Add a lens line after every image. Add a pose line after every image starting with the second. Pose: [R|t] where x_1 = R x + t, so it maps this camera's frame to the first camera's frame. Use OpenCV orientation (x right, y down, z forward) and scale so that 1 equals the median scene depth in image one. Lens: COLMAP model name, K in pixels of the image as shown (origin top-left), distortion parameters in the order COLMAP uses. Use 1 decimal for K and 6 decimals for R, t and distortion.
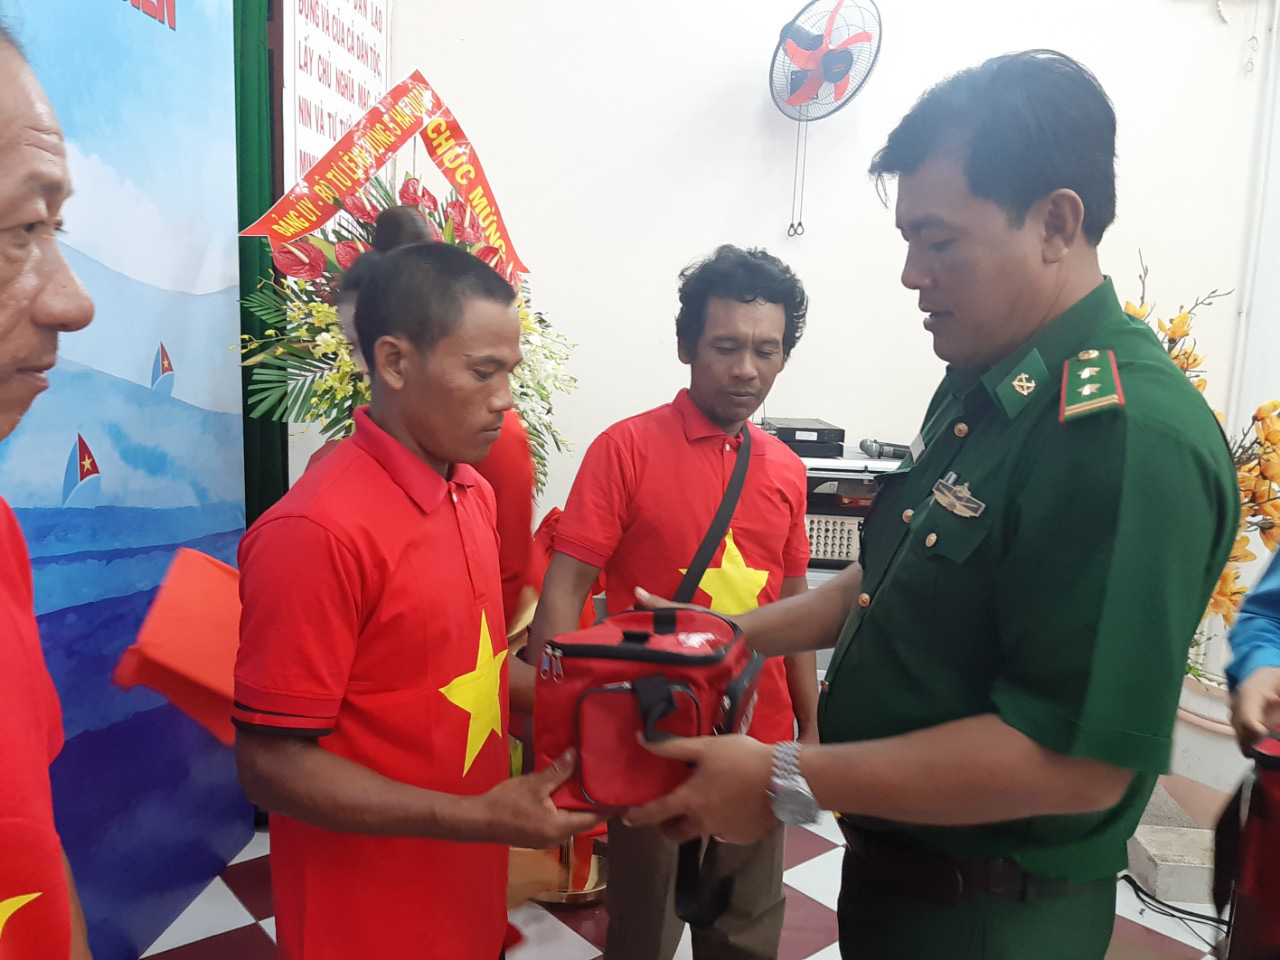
lens RADIAL K [[998.0, 0, 626.7], [0, 998.0, 481.9], [0, 0, 1]] dist [0.088185, -0.185006]
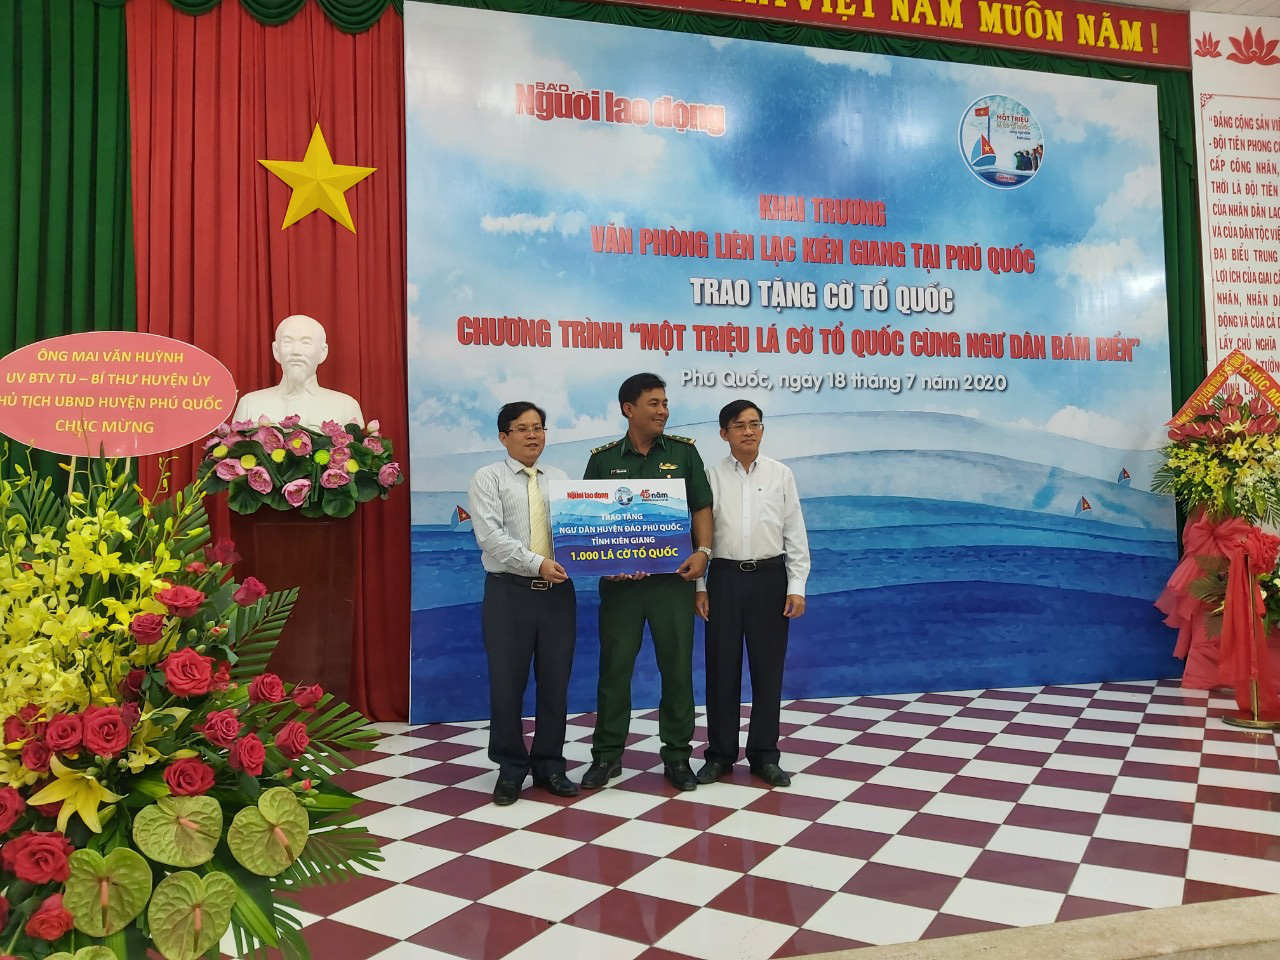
lens RADIAL K [[998.0, 0, 626.7], [0, 998.0, 481.9], [0, 0, 1]] dist [0.088185, -0.185006]
pose [[0.306673, -0.074385, -0.948904, 1.636470], [-0.098182, 0.989151, -0.109272, 0.317577], [0.946737, 0.126676, 0.296043, -1.068346]]
